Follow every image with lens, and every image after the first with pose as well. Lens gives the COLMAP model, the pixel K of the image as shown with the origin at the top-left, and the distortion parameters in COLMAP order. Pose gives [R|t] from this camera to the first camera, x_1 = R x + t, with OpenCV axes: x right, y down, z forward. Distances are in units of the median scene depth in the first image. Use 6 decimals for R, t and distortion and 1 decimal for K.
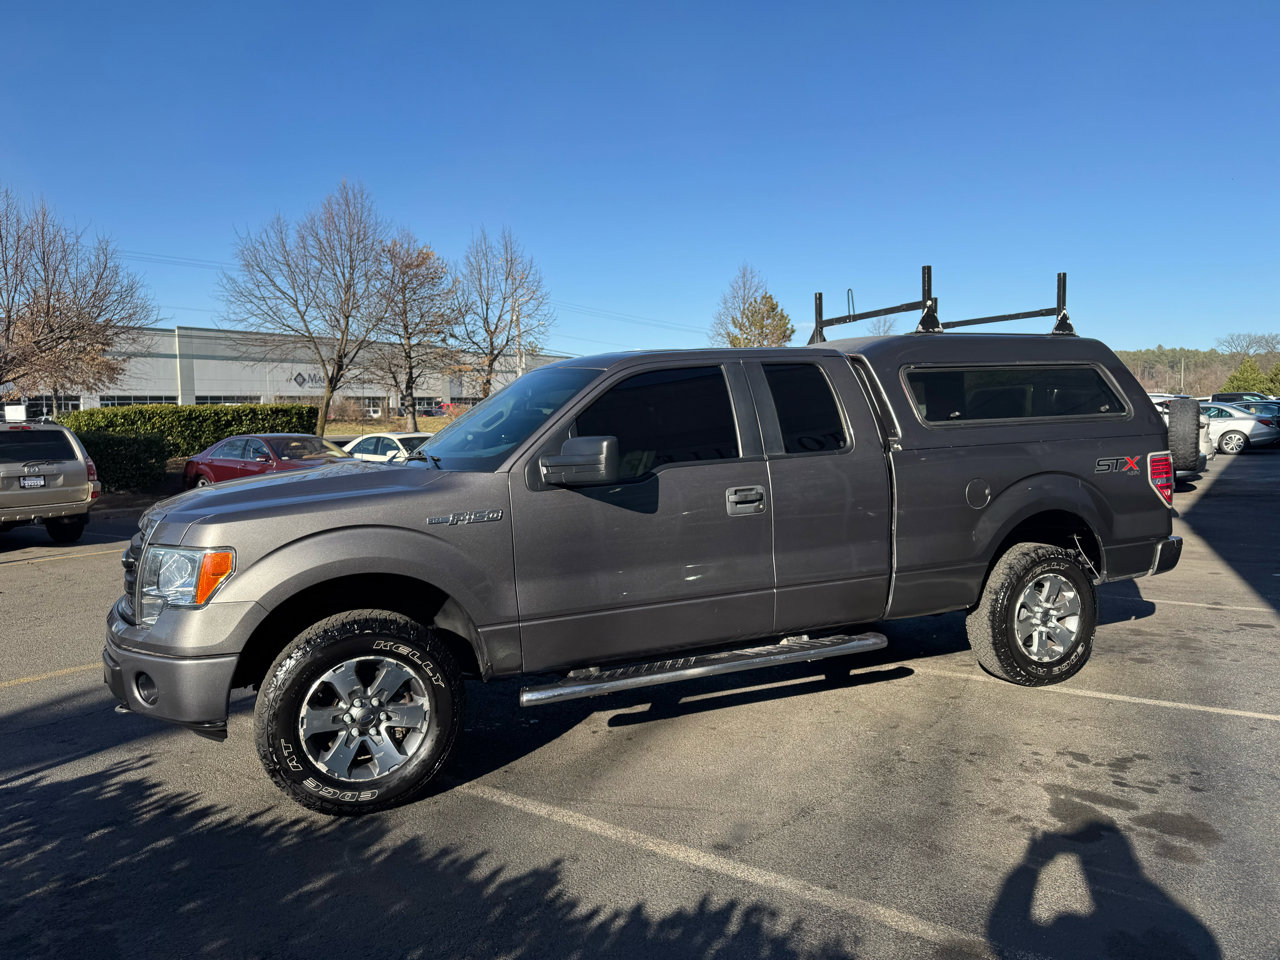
lens RADIAL K [[890.8, 0, 640.0], [0, 890.8, 480.0], [0, 0, 1]] dist [0.083919, -0.108045]
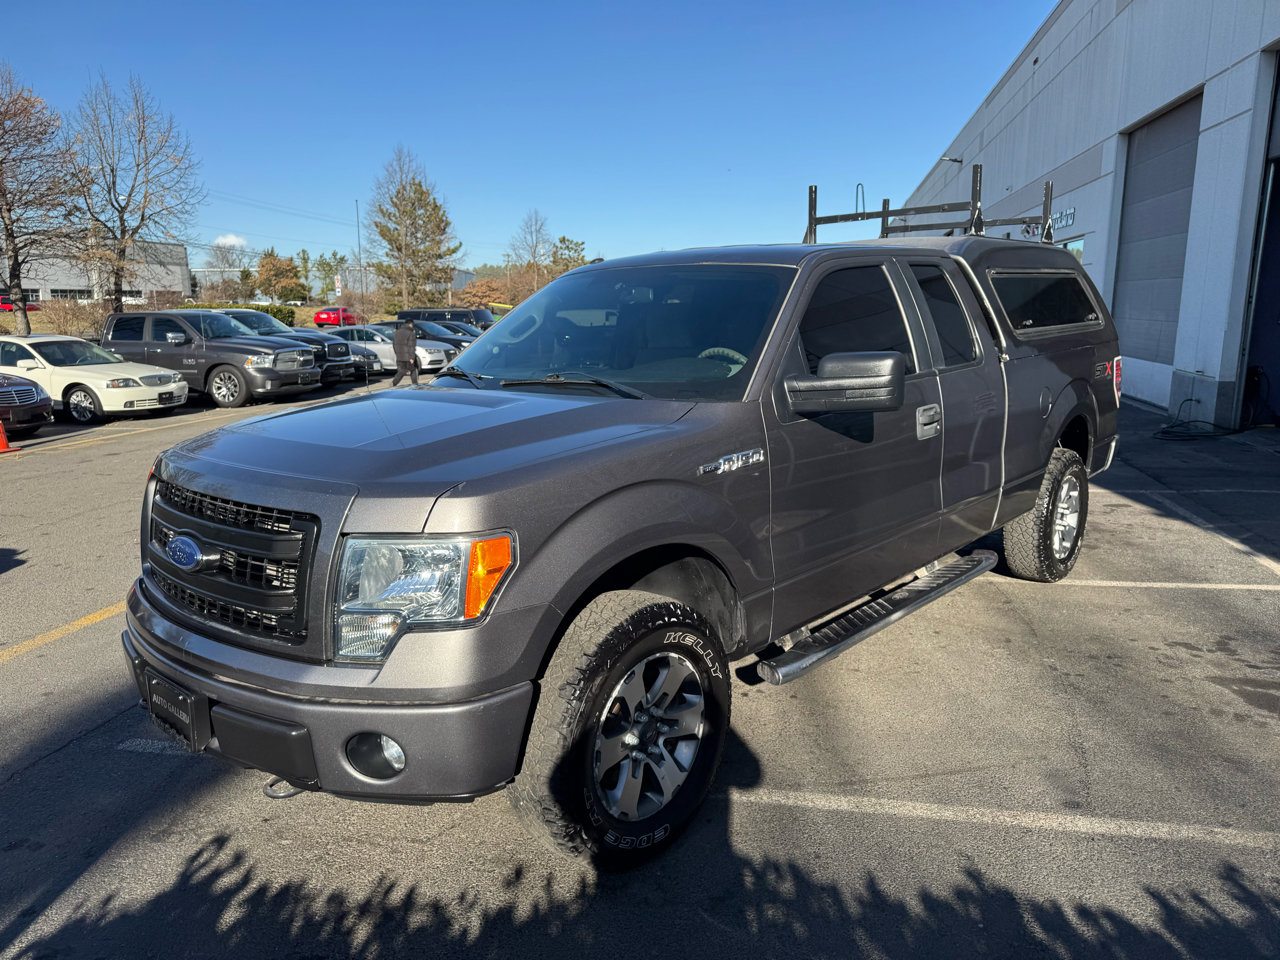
lens RADIAL K [[908.8, 0, 650.7], [0, 908.8, 479.2], [0, 0, 1]] dist [0.020580, -0.016621]
pose [[0.912704, -0.067147, 0.403066, -0.414307], [0.023836, 0.993475, 0.111529, -0.022291], [-0.407925, -0.092186, 0.908350, 0.228537]]
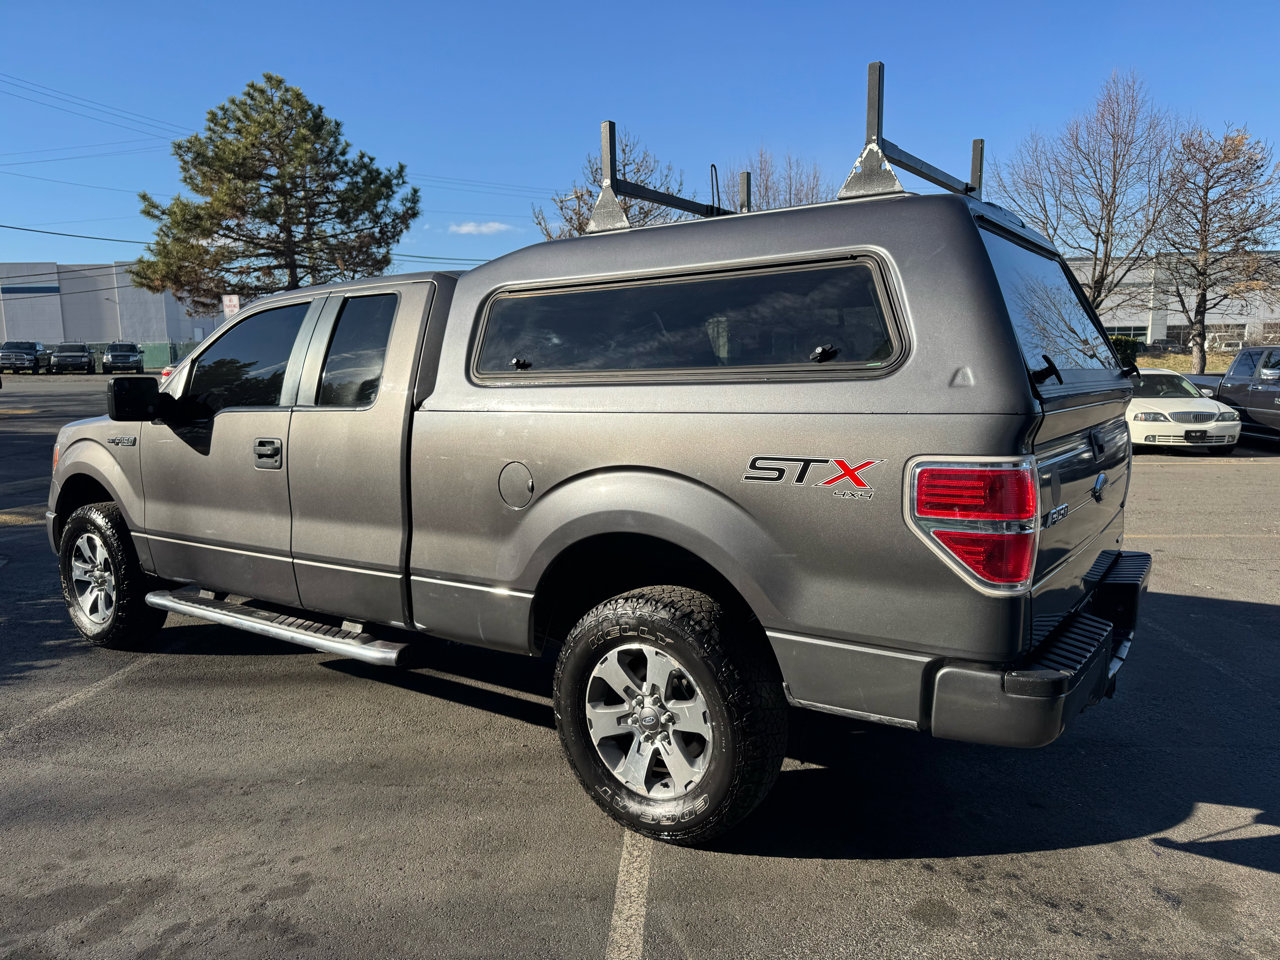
lens RADIAL K [[908.8, 0, 650.7], [0, 908.8, 479.2], [0, 0, 1]] dist [0.020580, -0.016621]
pose [[0.524144, 0.123863, -0.842574, 0.911289], [-0.061763, 0.992290, 0.107451, -0.060295], [0.849387, -0.004280, 0.527753, 0.699022]]
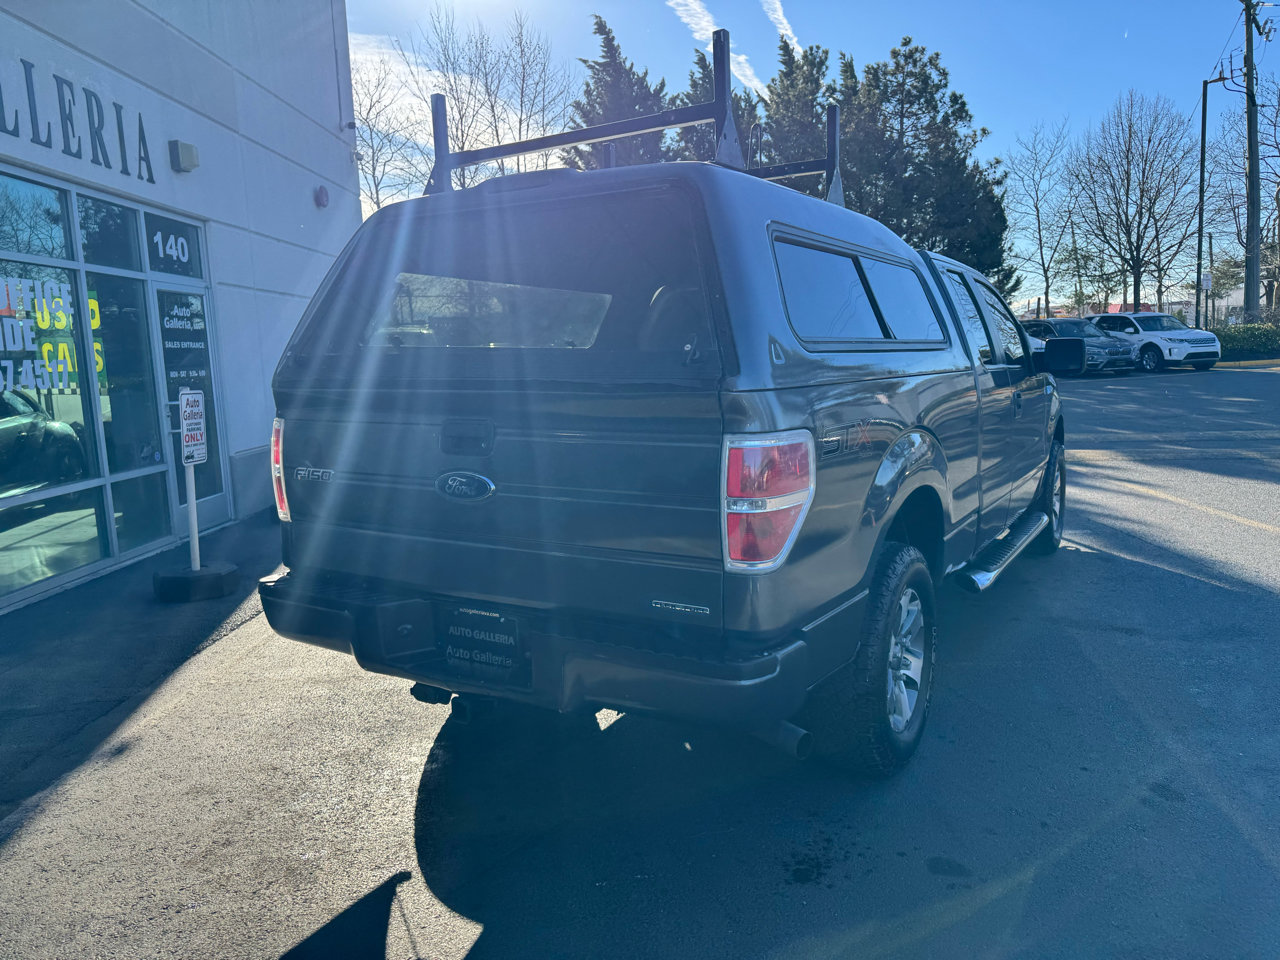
lens RADIAL K [[924.2, 0, 654.6], [0, 924.2, 470.1], [0, 0, 1]] dist [0.001014, -0.000678]
pose [[-0.812116, 0.124874, -0.569977, 0.777170], [0.011851, 0.980160, 0.197853, -0.111352], [0.583376, 0.153924, -0.797484, 1.709025]]
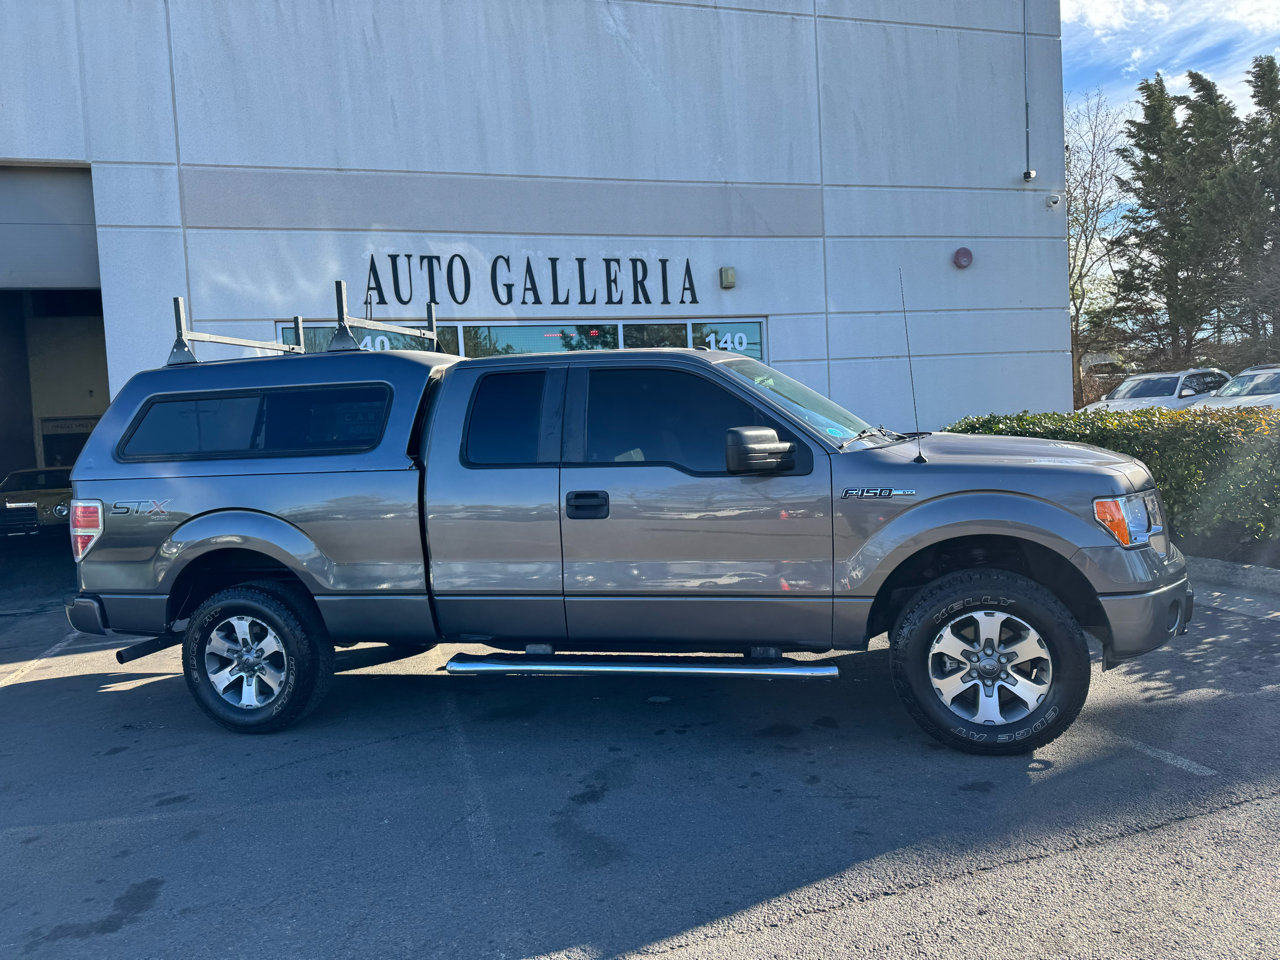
lens RADIAL K [[887.7, 0, 647.7], [0, 887.7, 484.0], [0, 0, 1]] dist [0.102942, -0.157561]
pose [[-0.795102, 0.031822, 0.605640, -0.562314], [0.116966, 0.987920, 0.101648, -0.085460], [-0.595089, 0.151660, -0.789220, 1.779685]]
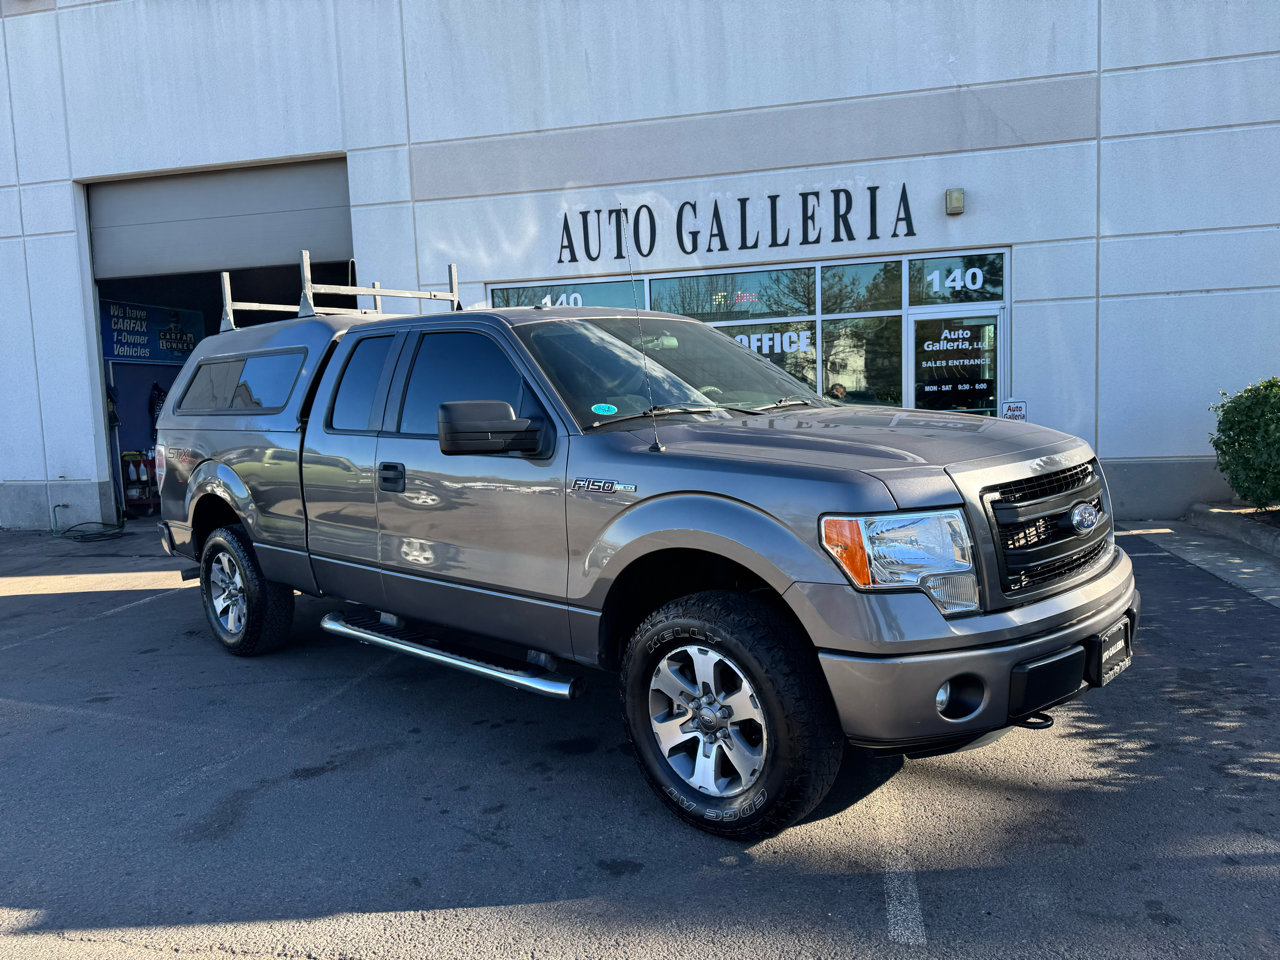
lens RADIAL K [[887.5, 0, 633.2], [0, 887.5, 483.3], [0, 0, 1]] dist [0.138679, -0.226058]
pose [[-0.401498, -0.046217, 0.914693, -0.825222], [0.116383, 0.988055, 0.101009, -0.040414], [-0.908435, 0.147010, -0.391323, 1.300405]]
